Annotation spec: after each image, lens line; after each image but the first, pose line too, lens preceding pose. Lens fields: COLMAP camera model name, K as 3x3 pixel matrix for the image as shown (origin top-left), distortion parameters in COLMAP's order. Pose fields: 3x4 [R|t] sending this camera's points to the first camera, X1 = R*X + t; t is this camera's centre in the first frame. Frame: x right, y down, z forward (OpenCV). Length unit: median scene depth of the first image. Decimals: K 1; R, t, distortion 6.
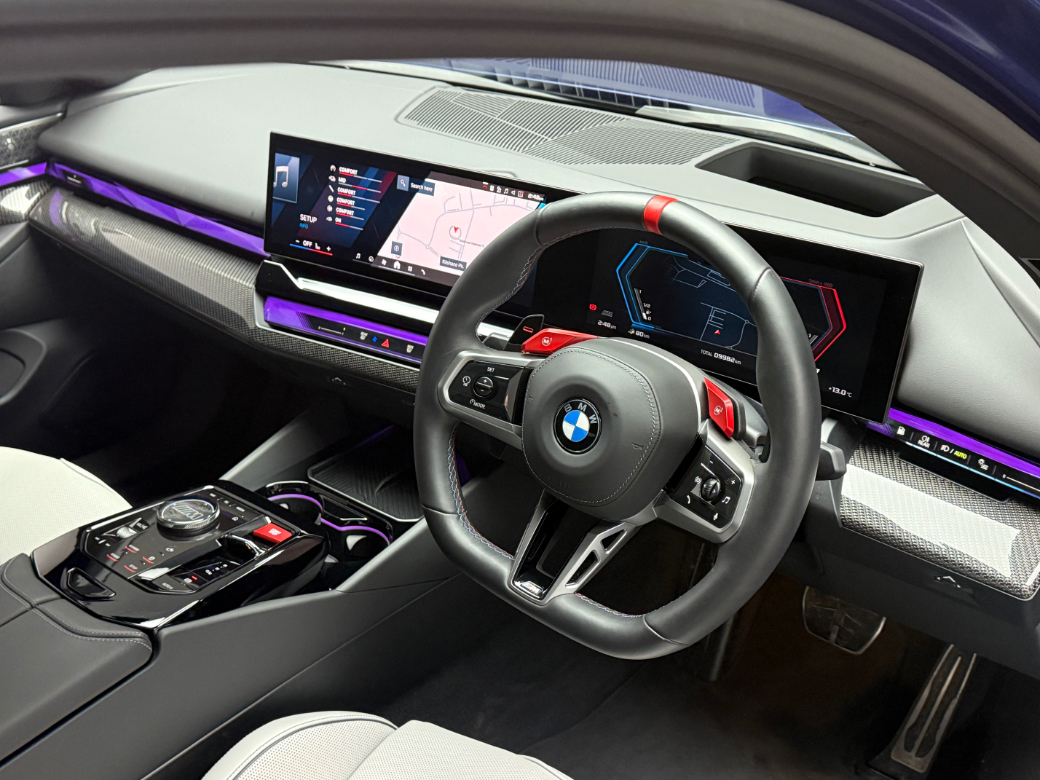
lens RADIAL K [[1122.4, 0, 511.3], [0, 1122.4, 412.1], [0, 0, 1]] dist [0.109007, 0.000000]
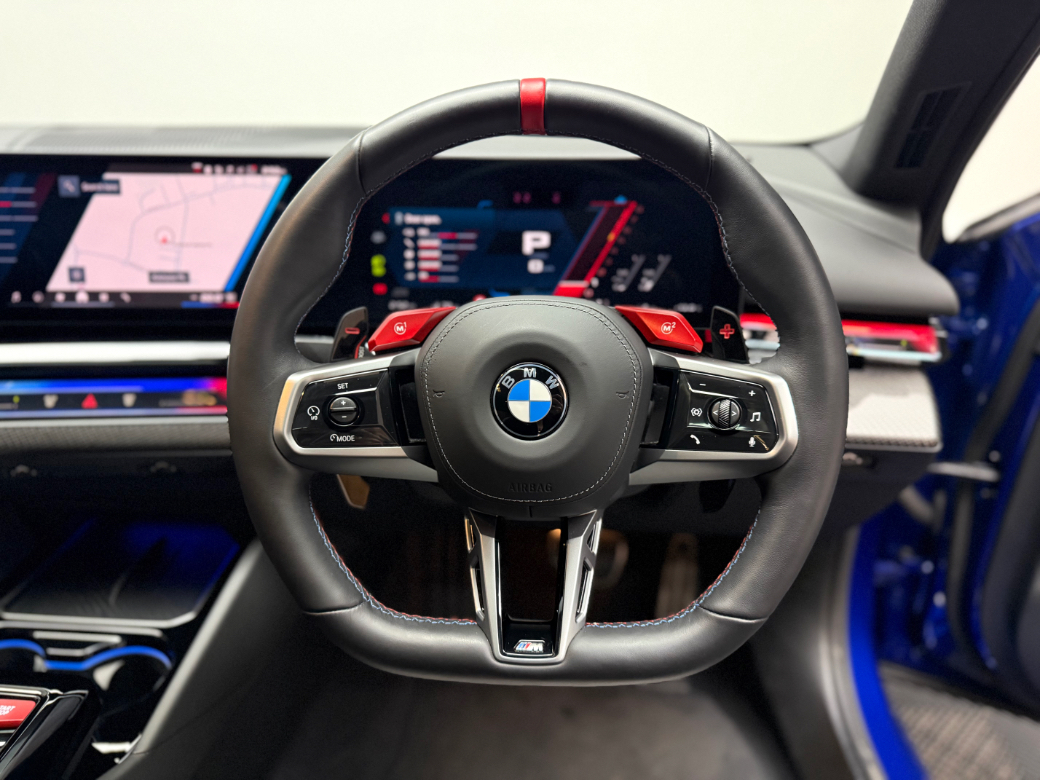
lens RADIAL K [[763.6, 0, 499.7], [0, 763.6, 381.0], [0, 0, 1]] dist [0.003113, -0.016381]
pose [[0.829702, -0.222379, 0.511999, -0.142381], [0.262283, 0.964973, -0.005911, -0.000688], [-0.492750, 0.139193, 0.858966, 0.431804]]
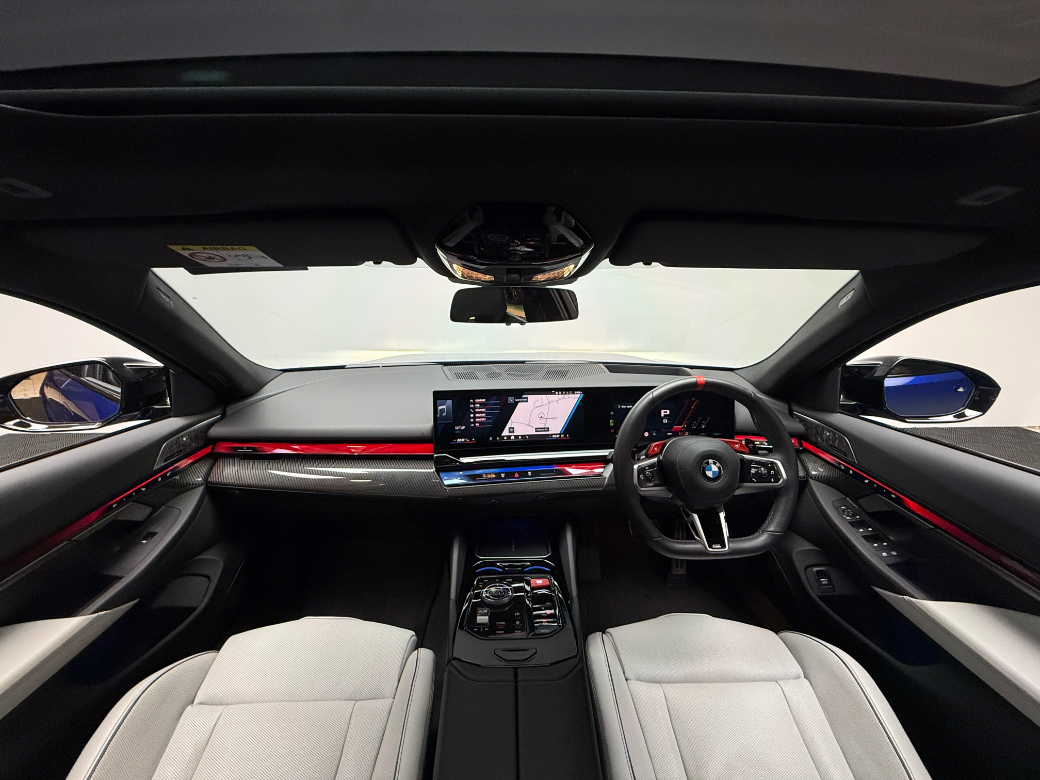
lens RADIAL K [[415.4, 0, 509.4], [0, 415.4, 387.6], [0, 0, 1]] dist [0.013447, -0.000111]
pose [[0.769574, -0.176472, 0.613688, -0.568468], [0.301217, 0.947734, -0.105202, -0.138189], [-0.563048, 0.265814, 0.782508, 0.359898]]
